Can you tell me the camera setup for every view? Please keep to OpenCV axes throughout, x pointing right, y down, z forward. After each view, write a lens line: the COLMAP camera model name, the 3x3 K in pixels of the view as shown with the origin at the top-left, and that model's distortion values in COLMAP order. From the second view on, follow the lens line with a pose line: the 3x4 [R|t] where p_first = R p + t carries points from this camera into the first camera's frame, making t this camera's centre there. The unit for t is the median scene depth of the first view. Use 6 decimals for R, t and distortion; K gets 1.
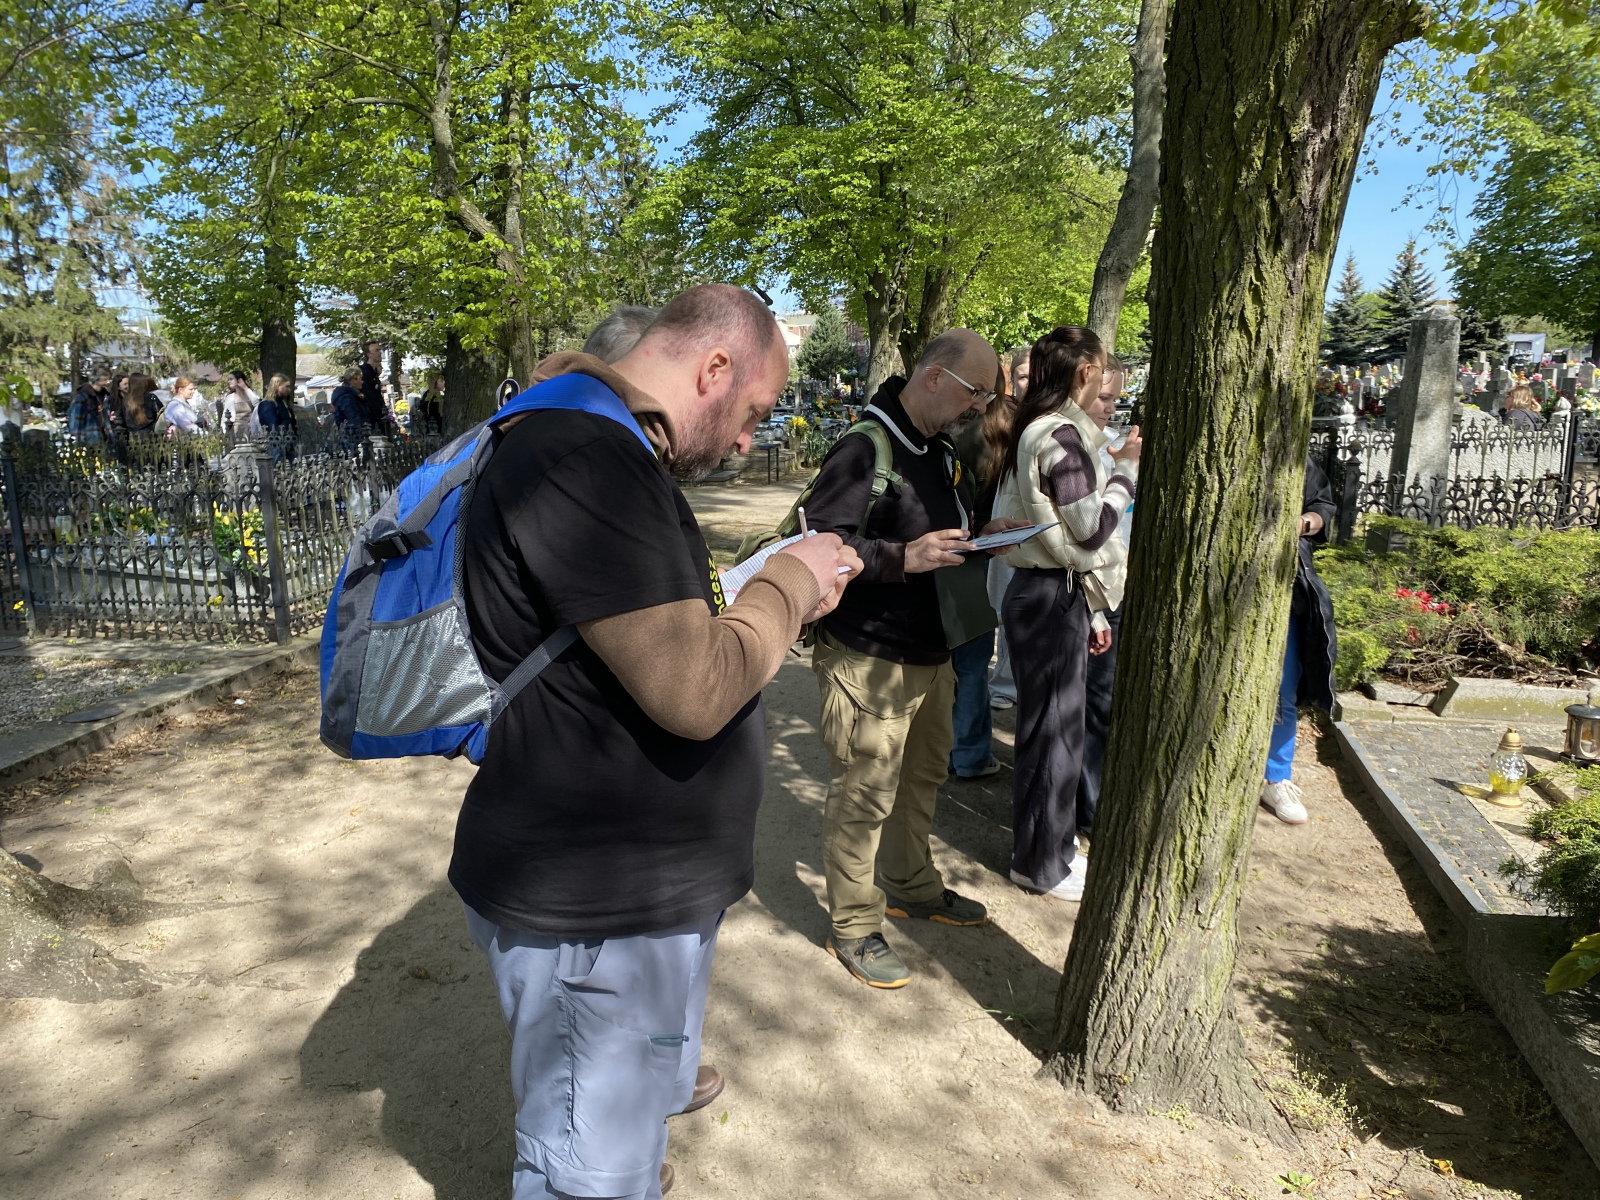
lens RADIAL K [[1236.8, 0, 794.4], [0, 1236.8, 562.1], [0, 0, 1]] dist [0.095136, -0.114687]
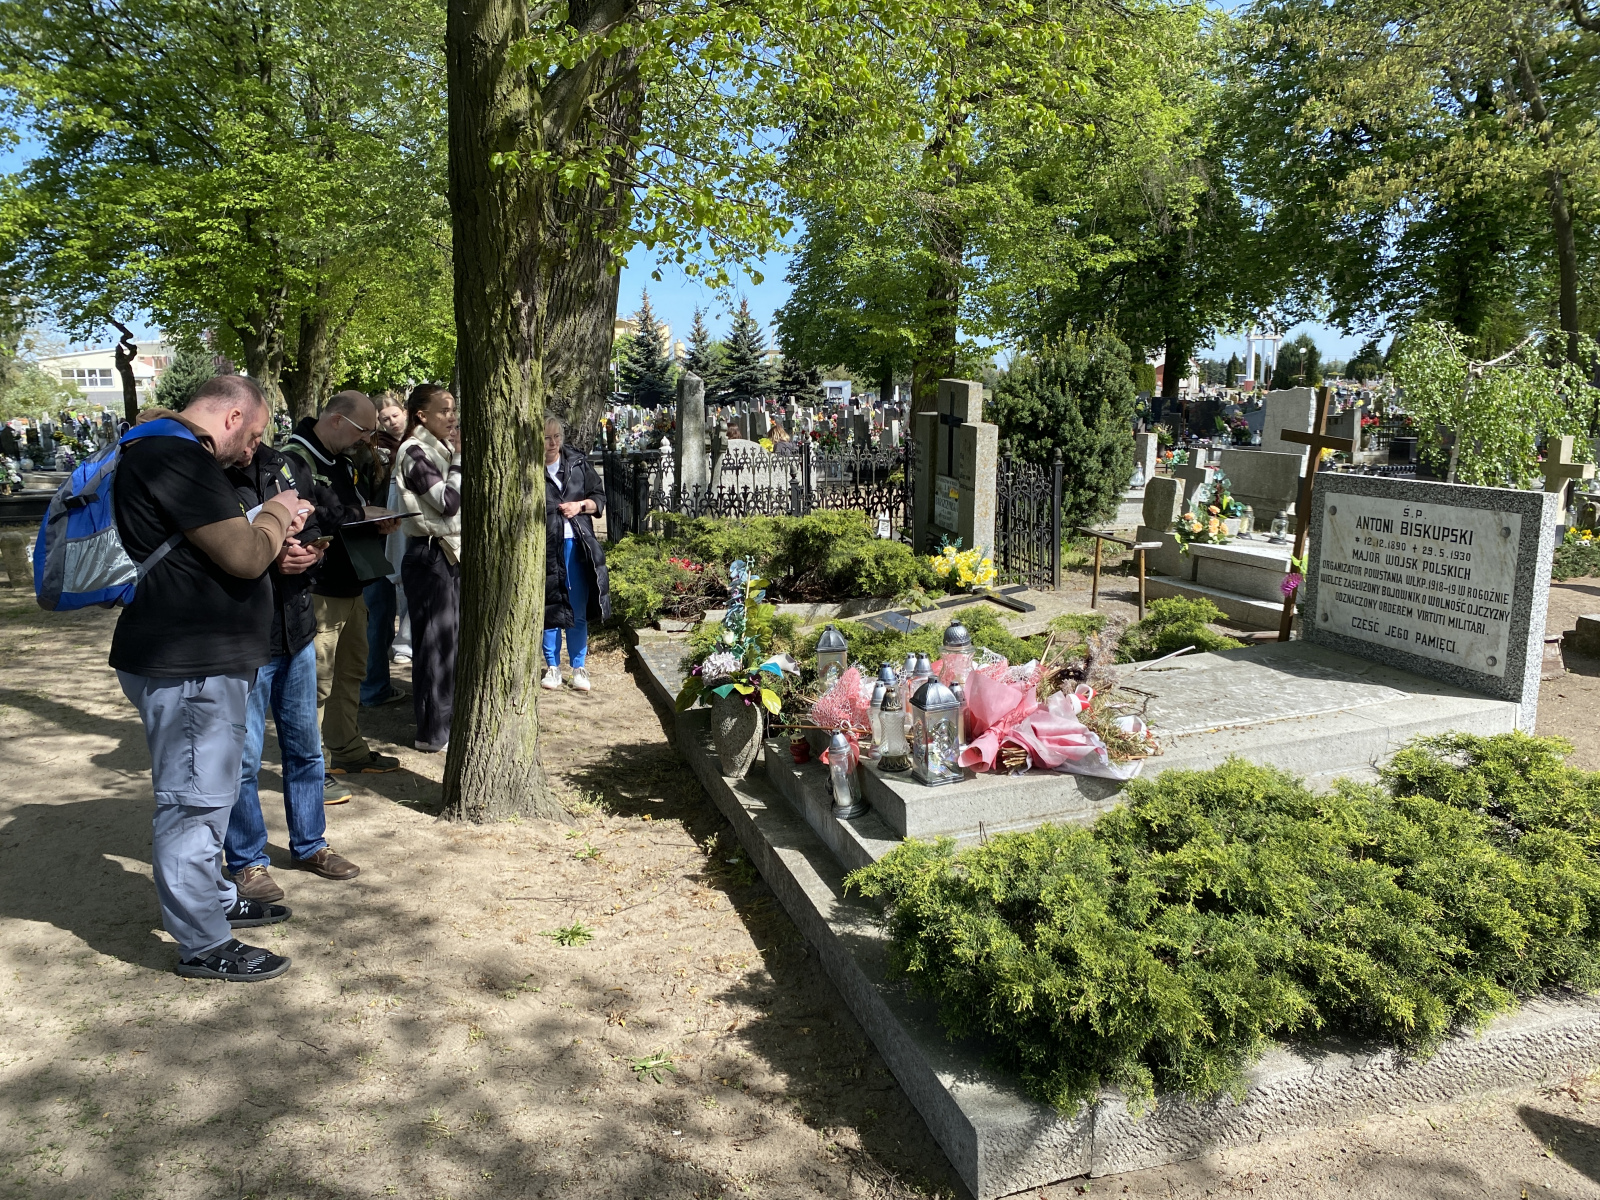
lens RADIAL K [[1212.5, 0, 823.2], [0, 1212.5, 614.2], [0, 0, 1]] dist [0.130957, -0.231934]
pose [[0.878550, -0.078762, 0.471111, -0.079875], [0.071687, 0.996882, 0.032978, 0.074389], [-0.472239, 0.004799, 0.881457, -0.538114]]
